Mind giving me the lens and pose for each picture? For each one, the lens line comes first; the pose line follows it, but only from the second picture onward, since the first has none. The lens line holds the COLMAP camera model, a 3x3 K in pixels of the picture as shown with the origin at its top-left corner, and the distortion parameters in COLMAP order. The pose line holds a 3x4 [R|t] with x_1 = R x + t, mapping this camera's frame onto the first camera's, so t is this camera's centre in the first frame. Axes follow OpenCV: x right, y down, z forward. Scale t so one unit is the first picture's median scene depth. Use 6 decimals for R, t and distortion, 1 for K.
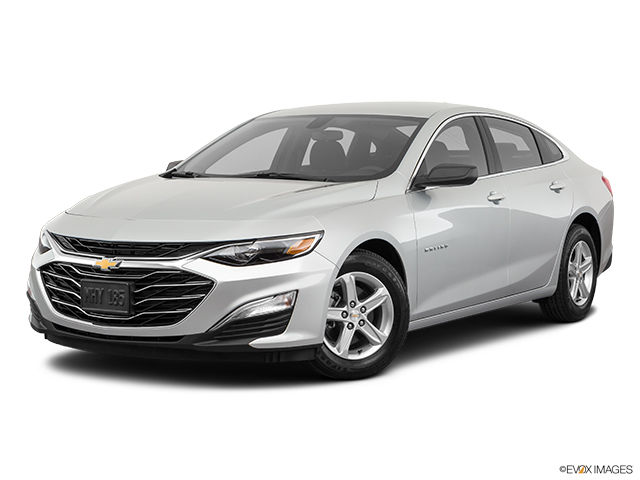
lens RADIAL K [[1457.4, 0, 320.8], [0, 1457.4, 240.8], [0, 0, 1]] dist [-0.094799, 0.000000]
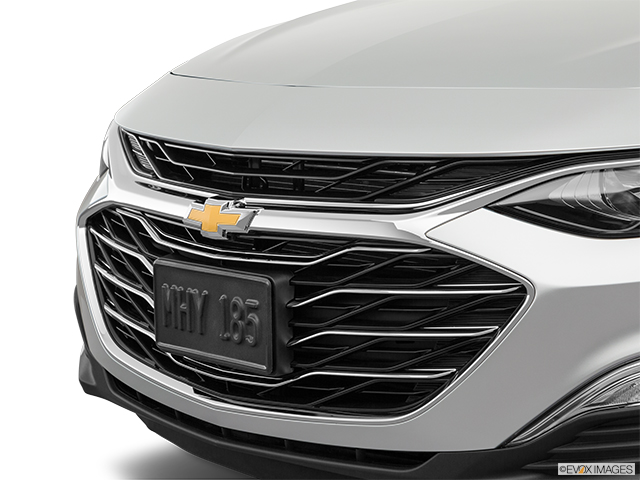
lens RADIAL K [[1763.1, 0, 320.1], [0, 1763.1, 239.8], [0, 0, 1]] dist [-0.065661, 0.000000]
pose [[0.963350, 0.024353, -0.267140, -0.016145], [-0.010874, 0.998597, 0.051821, -0.000300], [0.268027, -0.047017, 0.962263, 0.605404]]
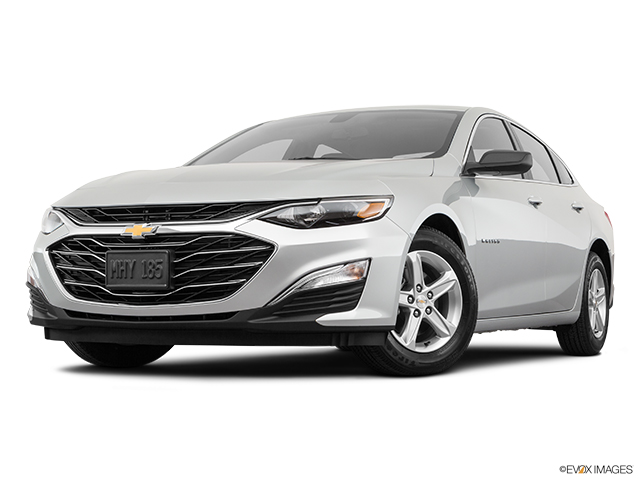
lens RADIAL K [[1323.7, 0, 318.9], [0, 1323.7, 238.2], [0, 0, 1]] dist [-0.100220, 0.000000]
pose [[0.994375, 0.006530, 0.105716, -0.122570], [0.006113, 0.992896, -0.118832, 0.109122], [-0.105741, 0.118810, 0.987271, 0.234452]]
